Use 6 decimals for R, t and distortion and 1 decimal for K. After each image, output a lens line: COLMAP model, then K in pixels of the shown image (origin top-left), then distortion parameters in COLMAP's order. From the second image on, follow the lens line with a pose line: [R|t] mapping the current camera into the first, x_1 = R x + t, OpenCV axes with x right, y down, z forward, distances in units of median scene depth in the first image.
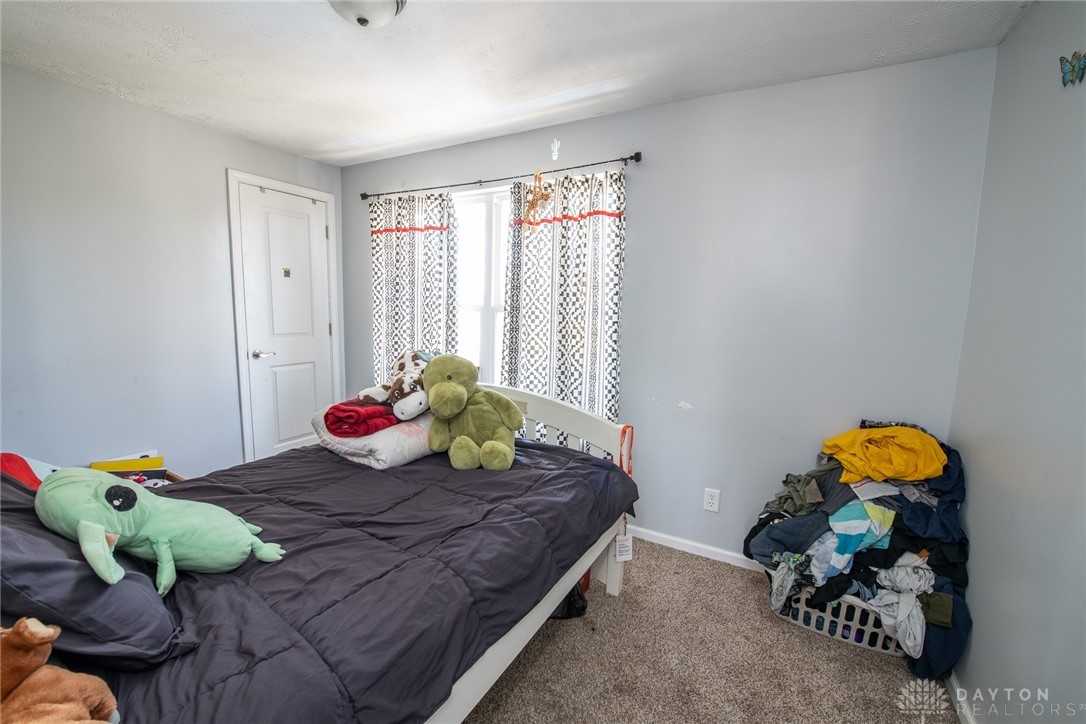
lens RADIAL K [[425.5, 0, 543.4], [0, 425.5, 359.5], [0, 0, 1]] dist [-0.025050, -0.000493]
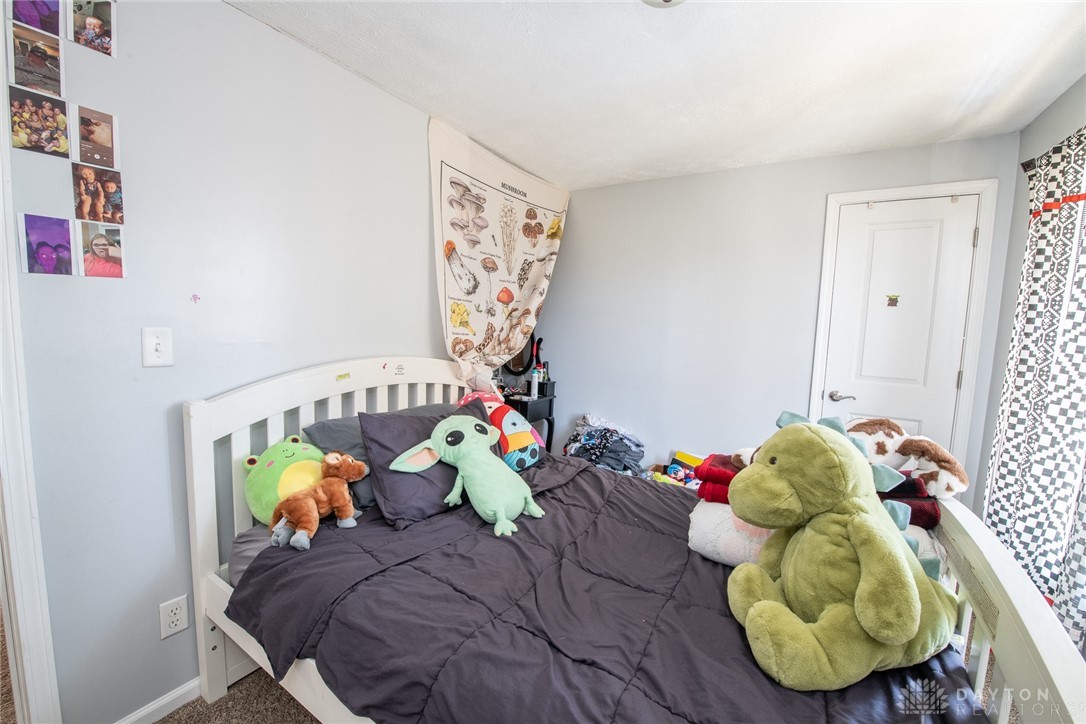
lens RADIAL K [[425.5, 0, 541.8], [0, 425.5, 362.2], [0, 0, 1]] dist [-0.025050, -0.000493]
pose [[-0.040701, 0.066519, -0.996955, 0.297375], [-0.156799, 0.984994, 0.072122, -0.067915], [0.986792, 0.159257, -0.029660, 0.576223]]
